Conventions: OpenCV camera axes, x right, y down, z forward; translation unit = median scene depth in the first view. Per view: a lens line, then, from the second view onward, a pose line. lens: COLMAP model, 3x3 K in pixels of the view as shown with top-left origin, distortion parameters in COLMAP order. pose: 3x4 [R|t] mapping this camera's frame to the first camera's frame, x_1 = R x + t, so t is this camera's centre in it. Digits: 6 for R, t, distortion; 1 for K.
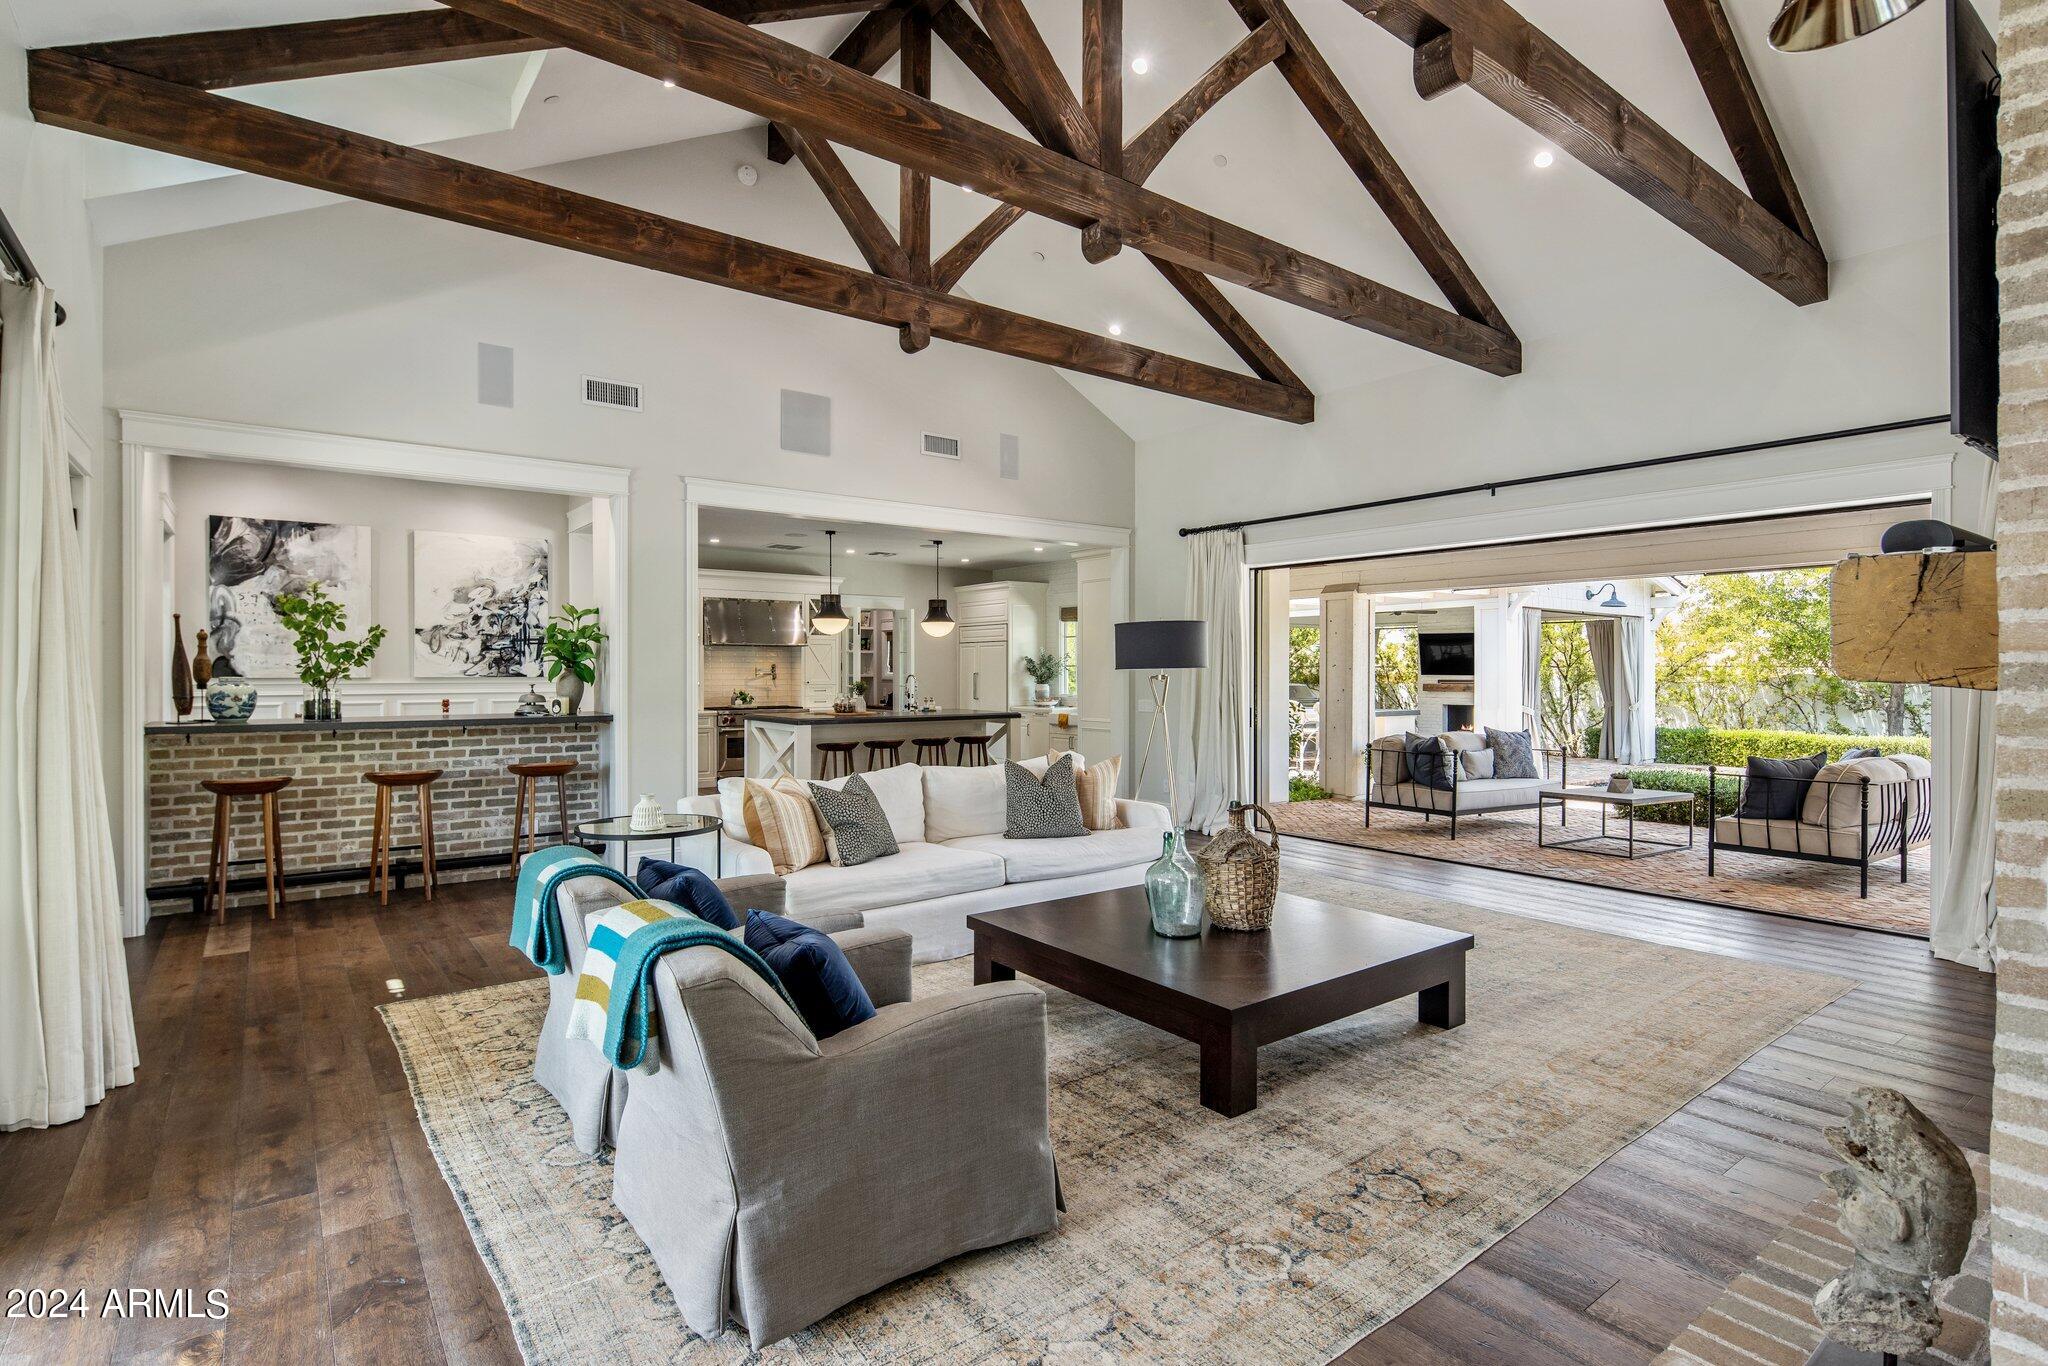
lens RADIAL K [[988.0, 0, 1013.4], [0, 988.0, 670.3], [0, 0, 1]] dist [0.004042, -0.000166]
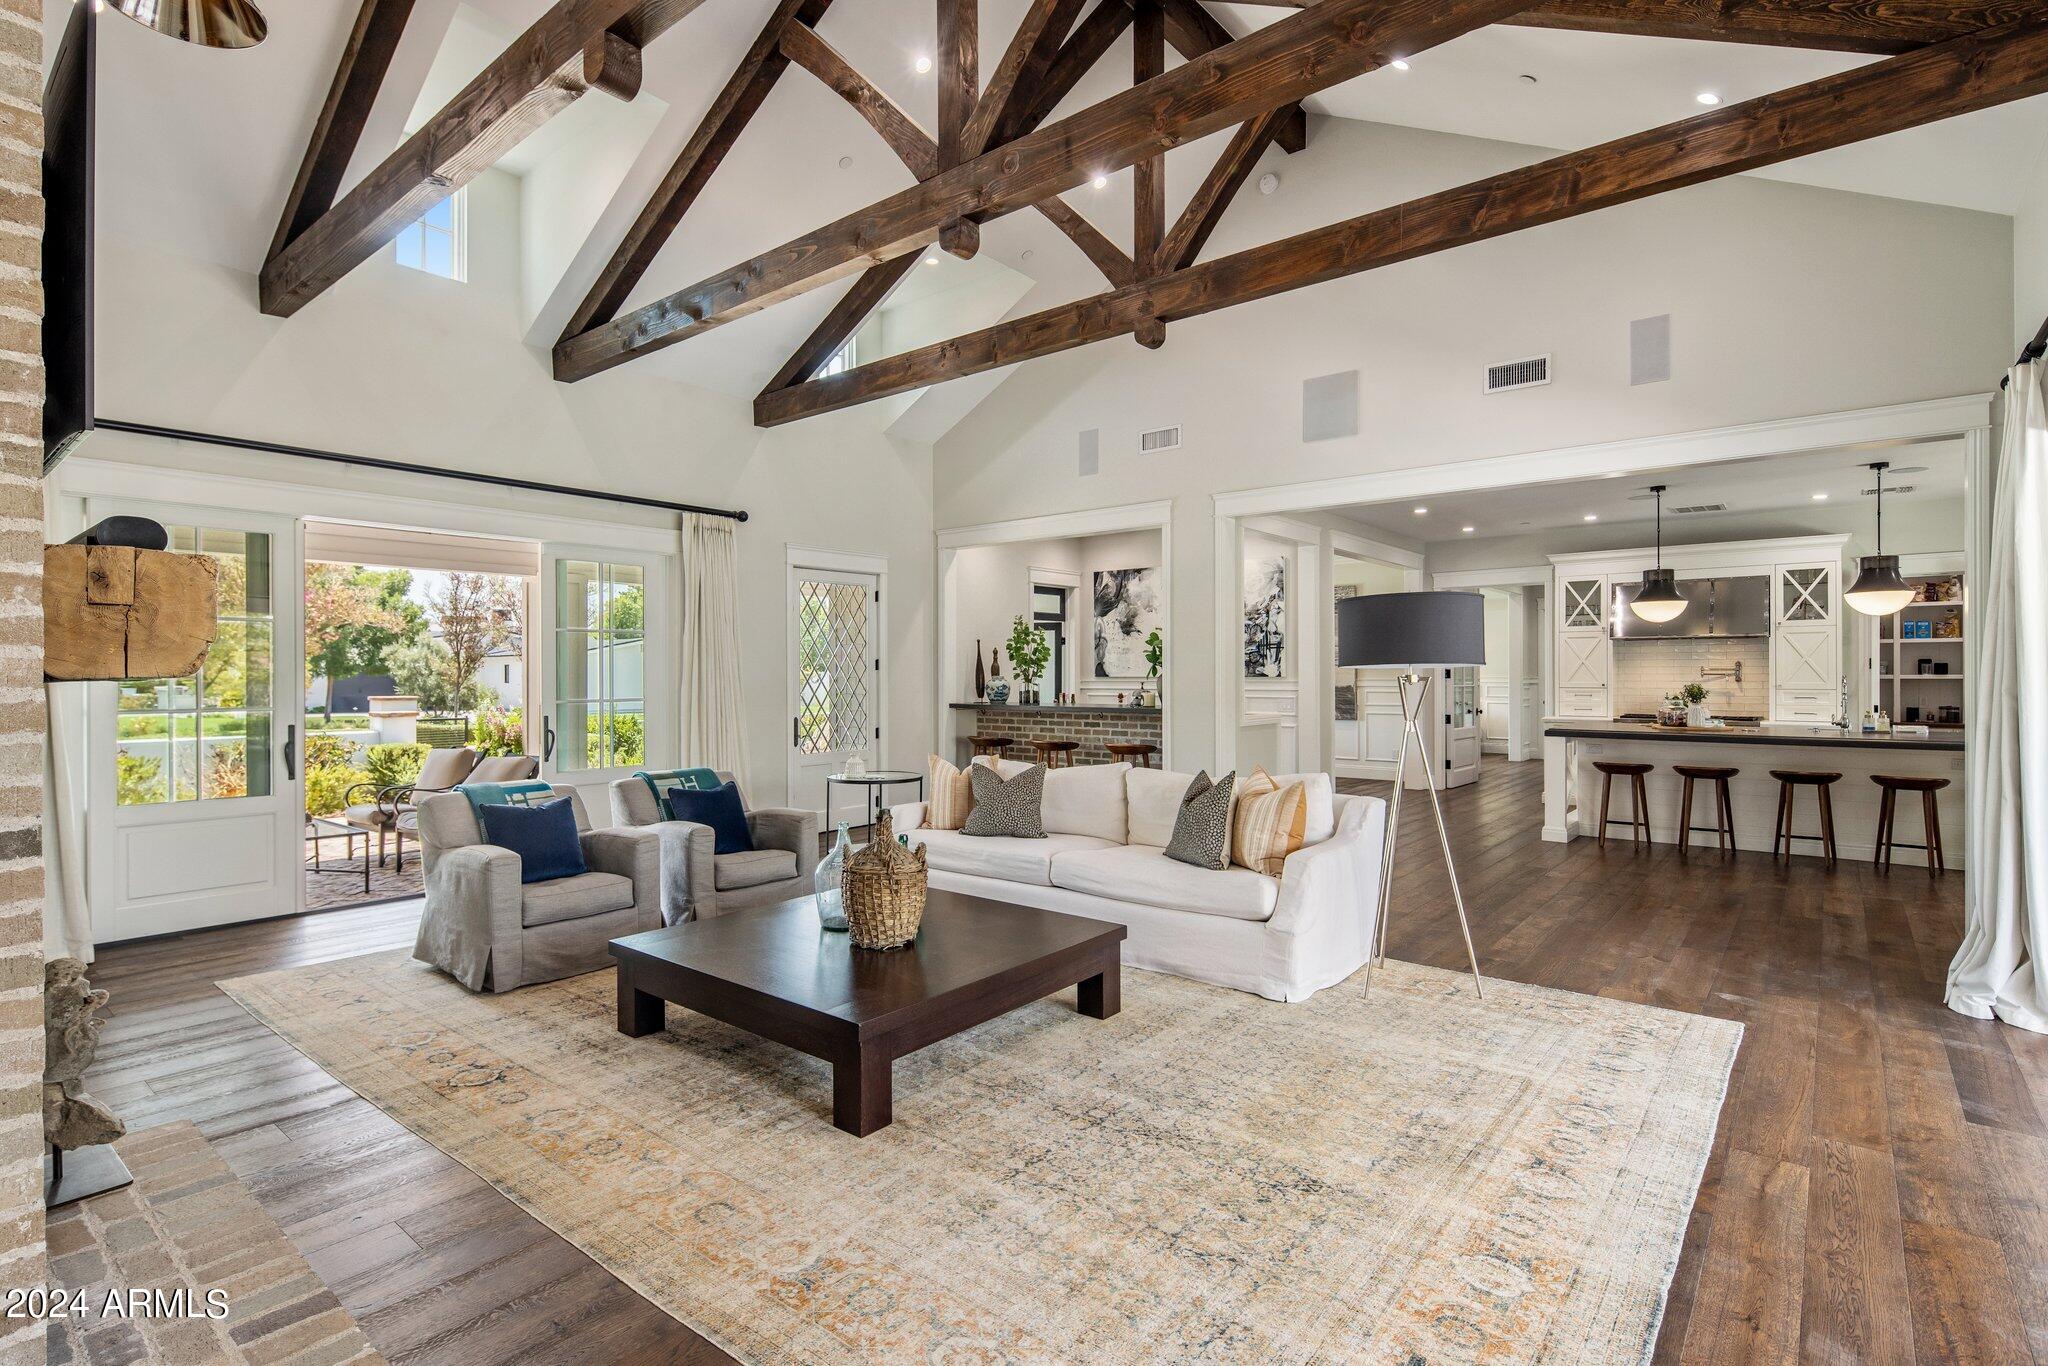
lens RADIAL K [[988.0, 0, 1013.4], [0, 988.0, 670.3], [0, 0, 1]] dist [0.004042, -0.000166]
pose [[0.231928, -0.003799, -0.972726, 0.659345], [0.003365, 0.999990, -0.003104, 0.001996], [0.972727, -0.002553, 0.231938, 0.509492]]
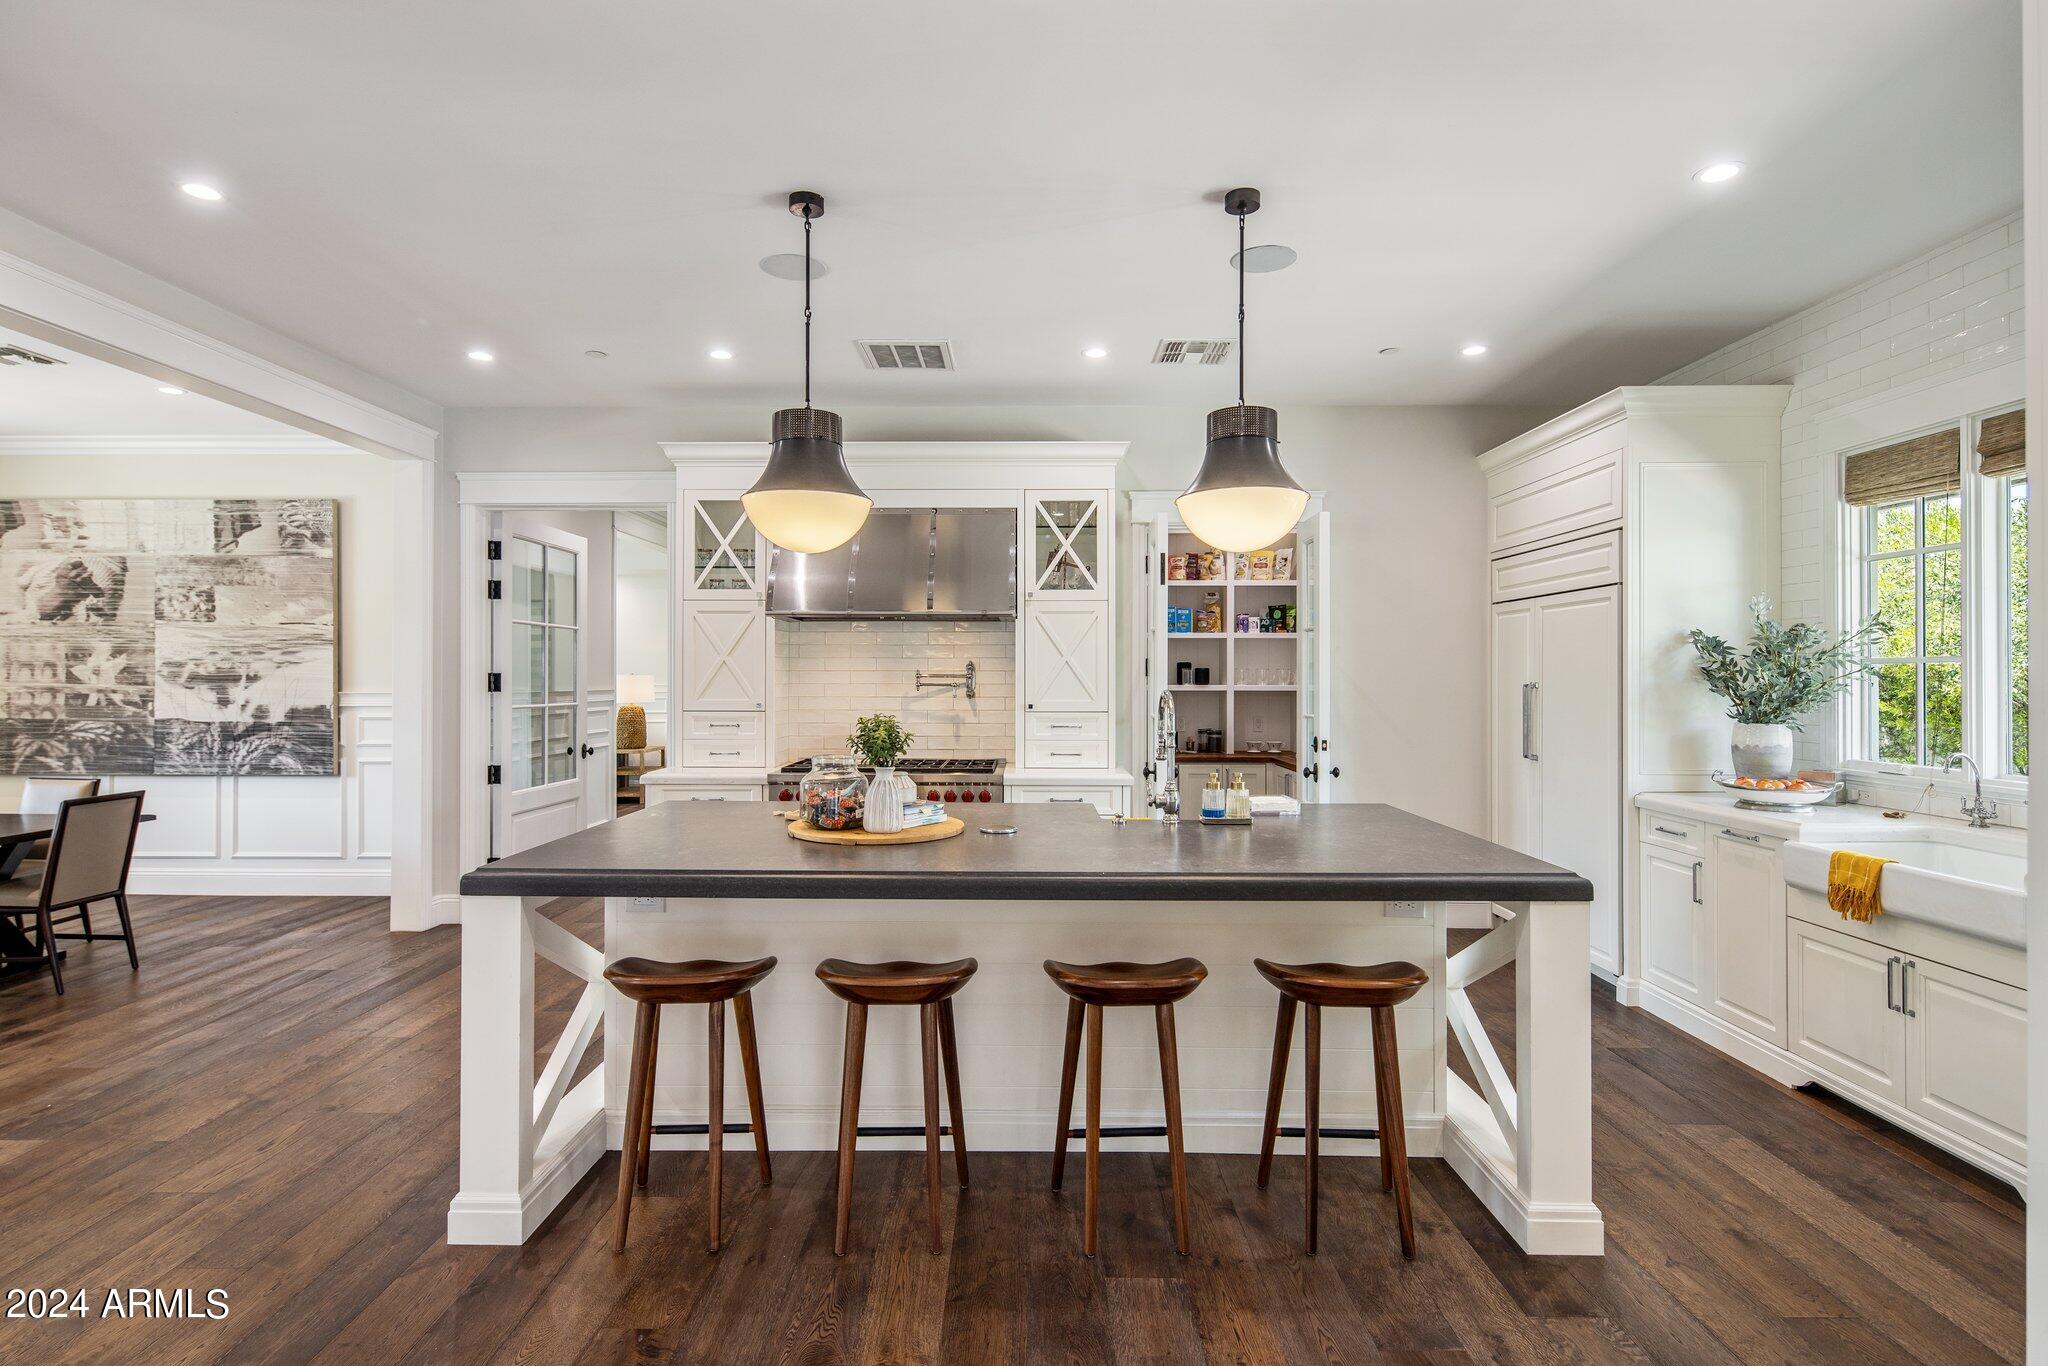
lens RADIAL K [[988.0, 0, 1013.4], [0, 988.0, 670.3], [0, 0, 1]] dist [0.004042, -0.000166]
pose [[0.791347, -0.003432, -0.611357, 0.062608], [-0.000724, 0.999978, -0.006551, 0.000423], [0.611367, 0.005627, 0.791328, 1.206693]]
